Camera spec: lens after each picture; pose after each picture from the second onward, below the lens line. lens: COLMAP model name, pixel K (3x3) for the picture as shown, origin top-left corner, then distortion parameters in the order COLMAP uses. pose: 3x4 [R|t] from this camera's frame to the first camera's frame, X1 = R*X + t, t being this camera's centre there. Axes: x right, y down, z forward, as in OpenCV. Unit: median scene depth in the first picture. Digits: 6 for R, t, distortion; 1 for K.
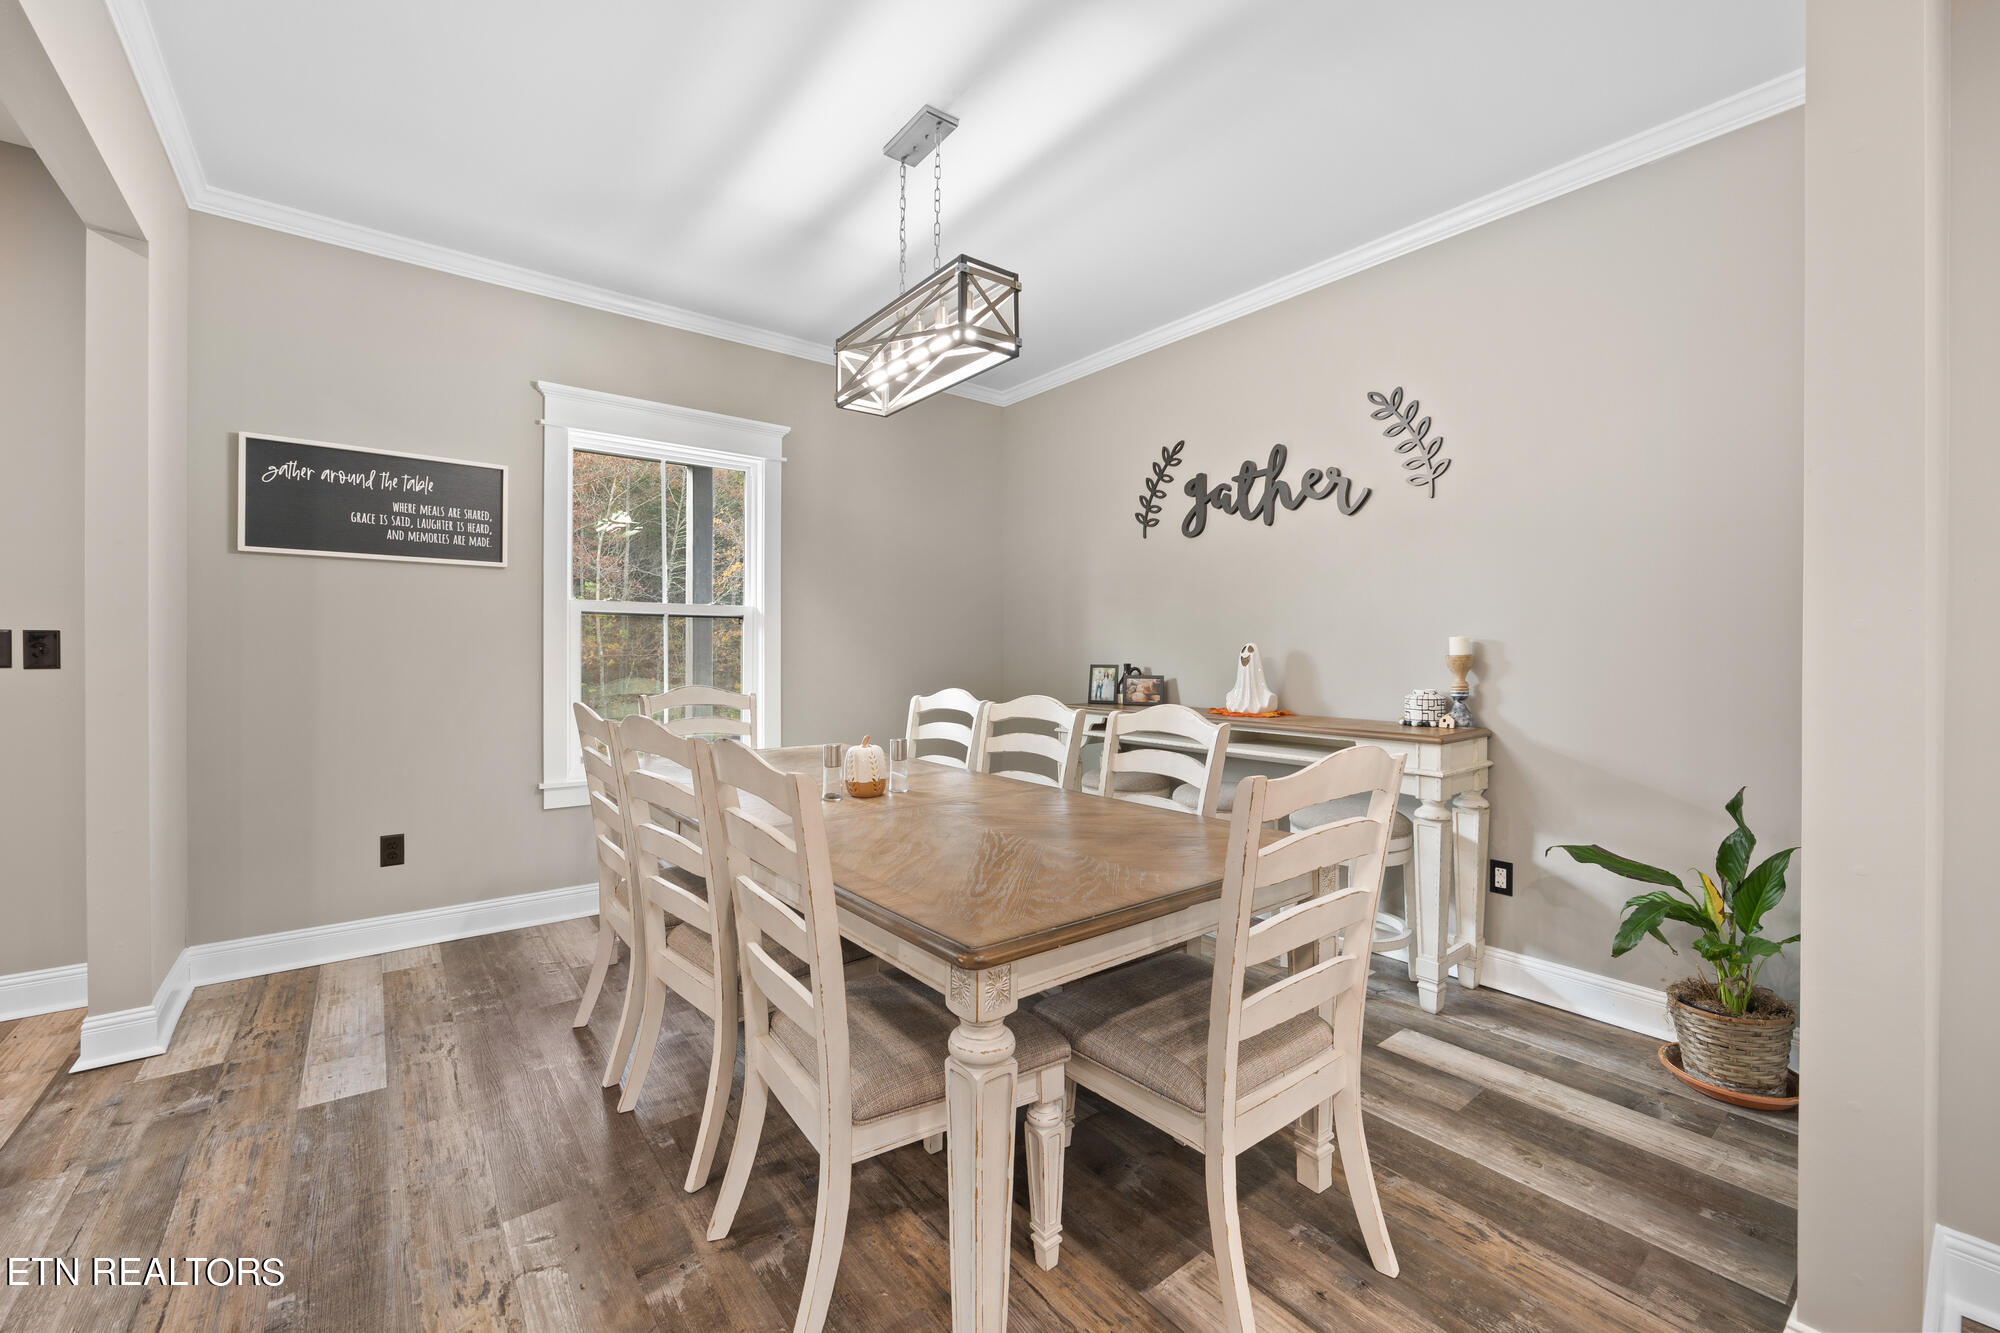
lens RADIAL K [[814.3, 0, 993.6], [0, 814.3, 659.9], [0, 0, 1]] dist [0.000589, 0.000011]
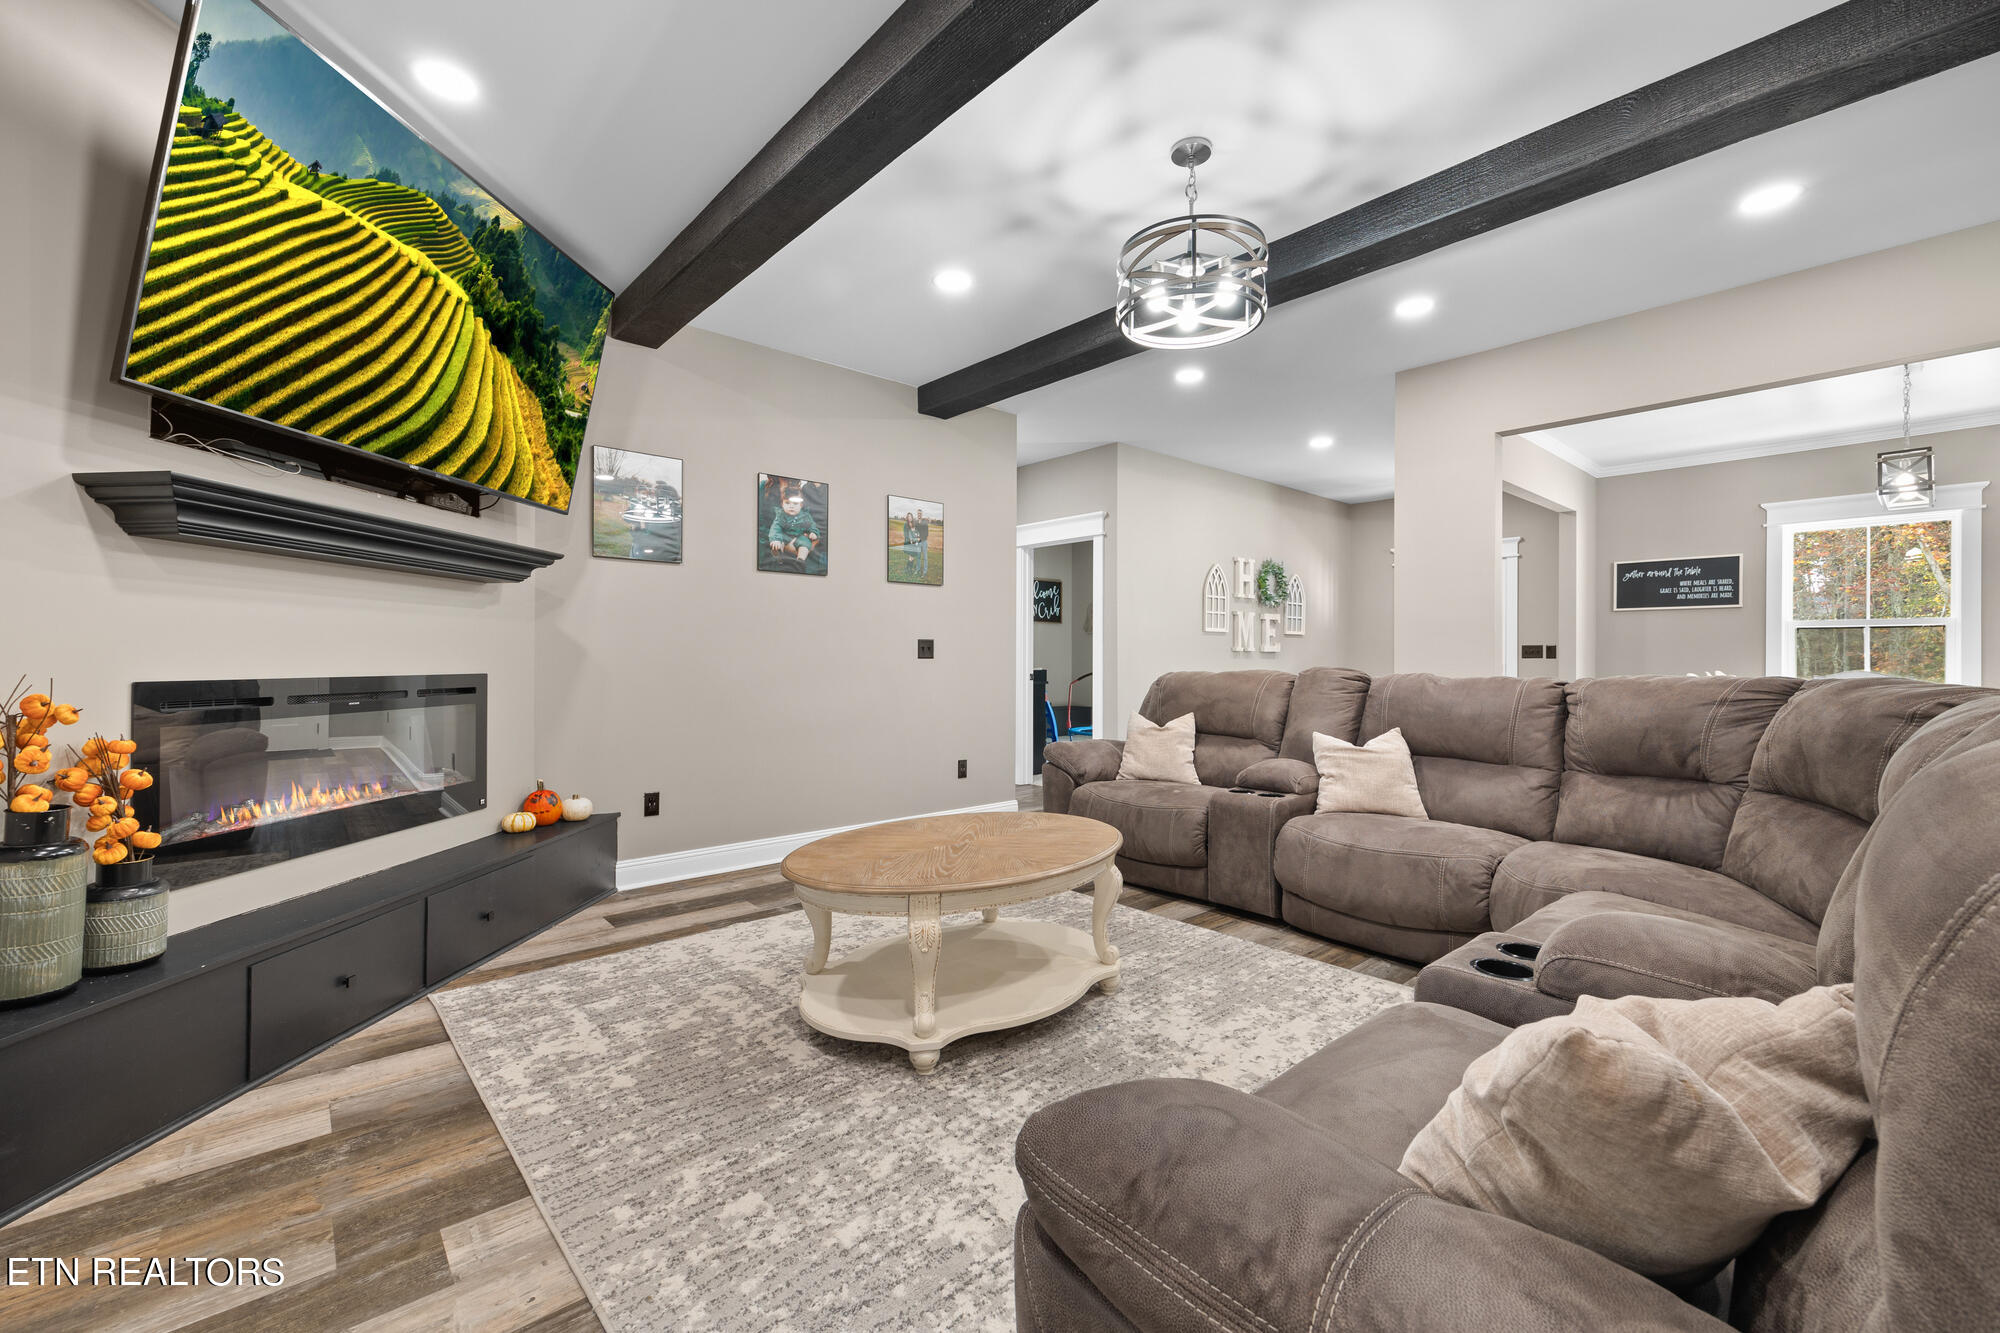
lens RADIAL K [[814.3, 0, 998.3], [0, 814.3, 658.9], [0, 0, 1]] dist [0.000589, 0.000011]
pose [[0.062534, 0.002354, -0.998040, 1.257189], [-0.002084, 0.999995, 0.002228, 0.007611], [0.998041, 0.001941, 0.062539, -0.897158]]
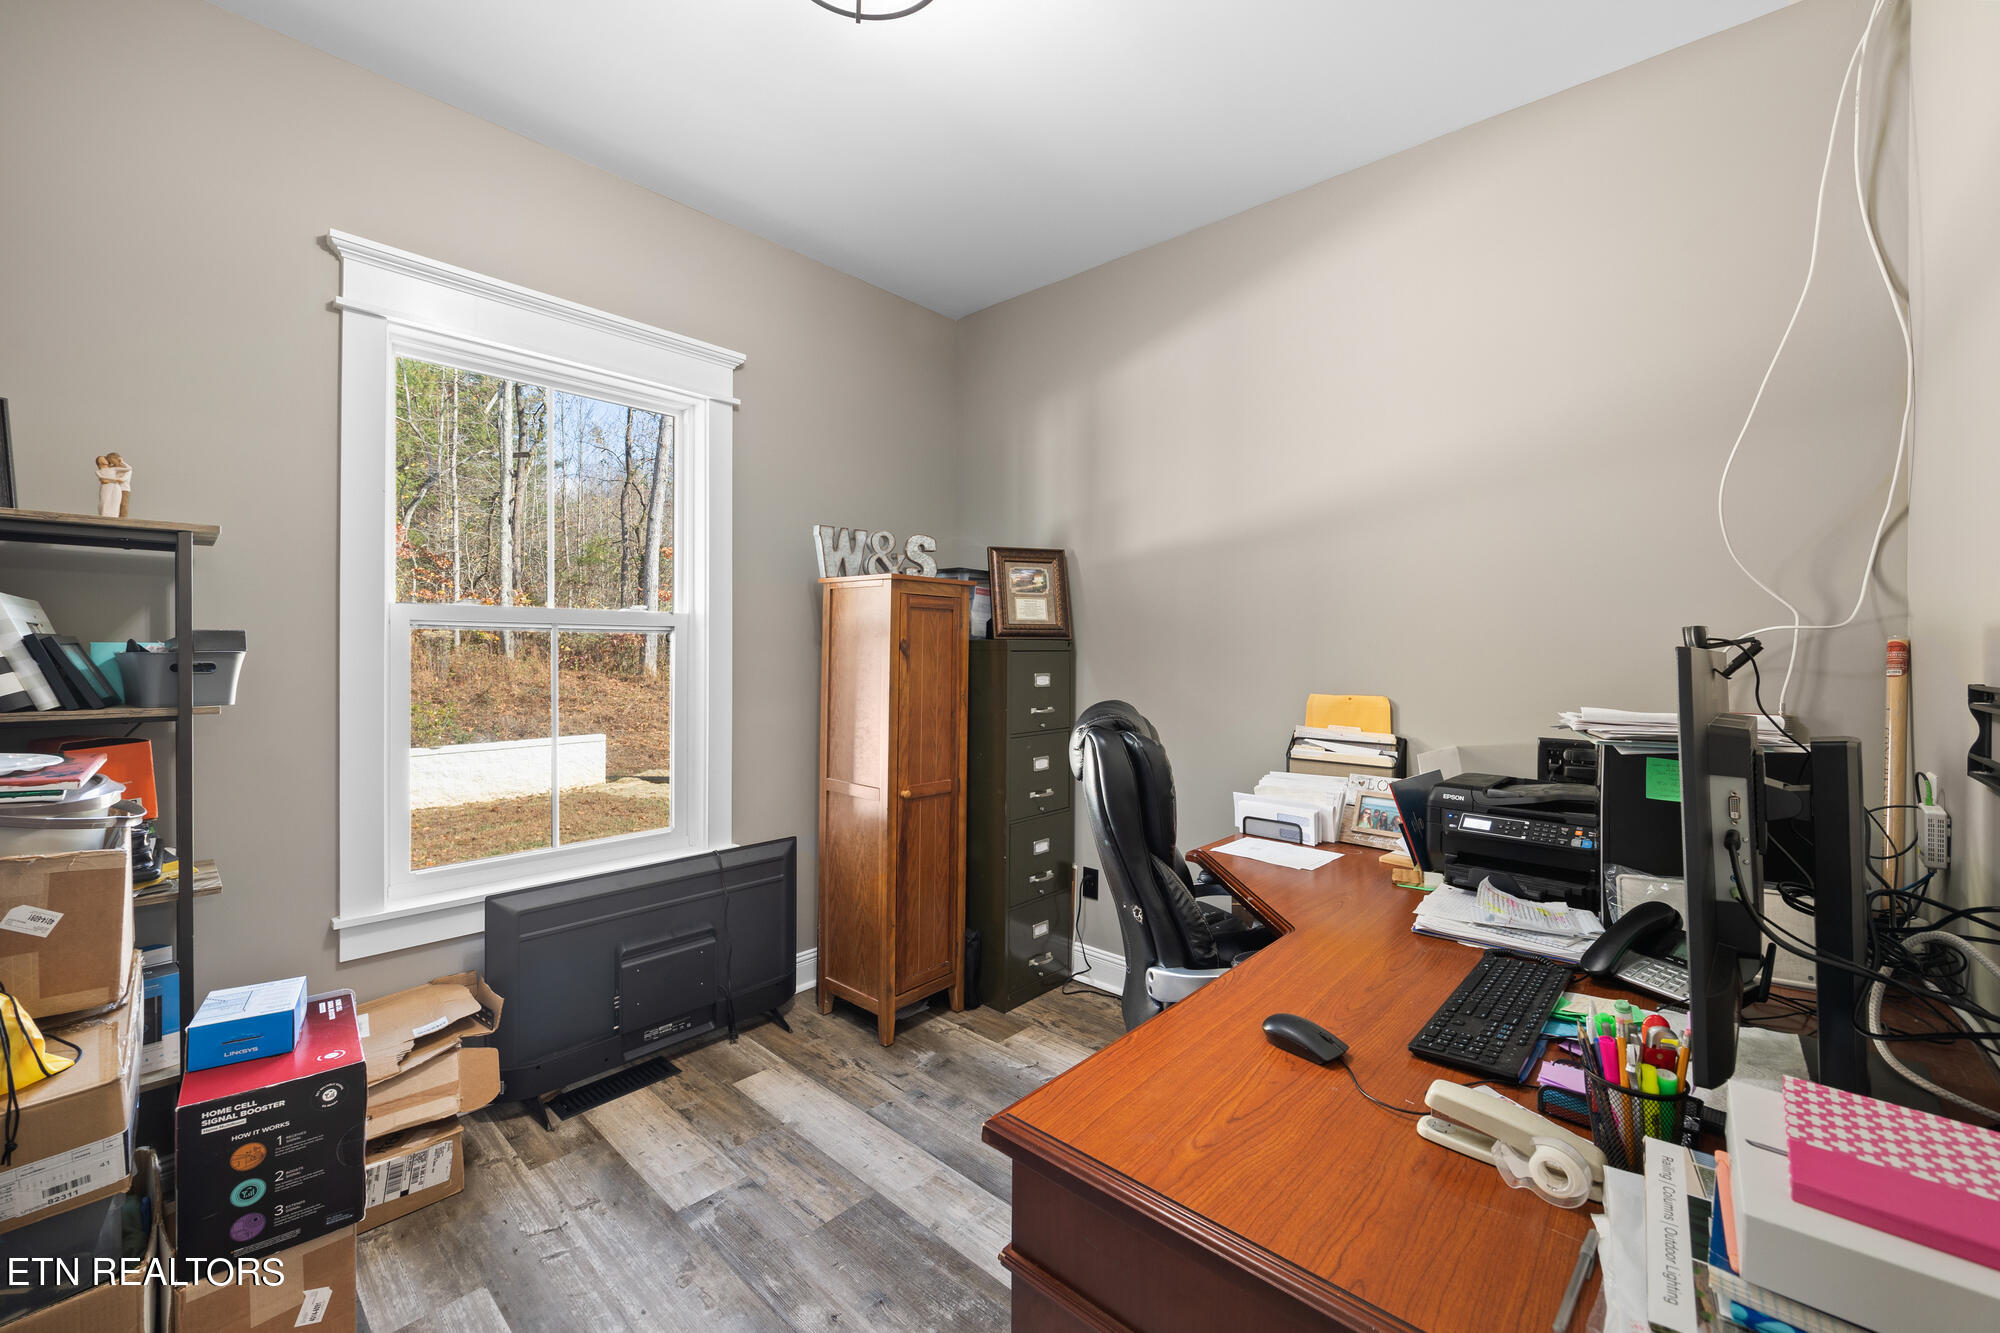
lens RADIAL K [[814.3, 0, 1008.3], [0, 814.3, 655.8], [0, 0, 1]] dist [0.000589, 0.000011]
pose [[0.984753, 0.004964, 0.173888, -0.201189], [-0.005663, 0.999978, 0.003520, -0.044186], [-0.173867, -0.004451, 0.984759, 0.376825]]
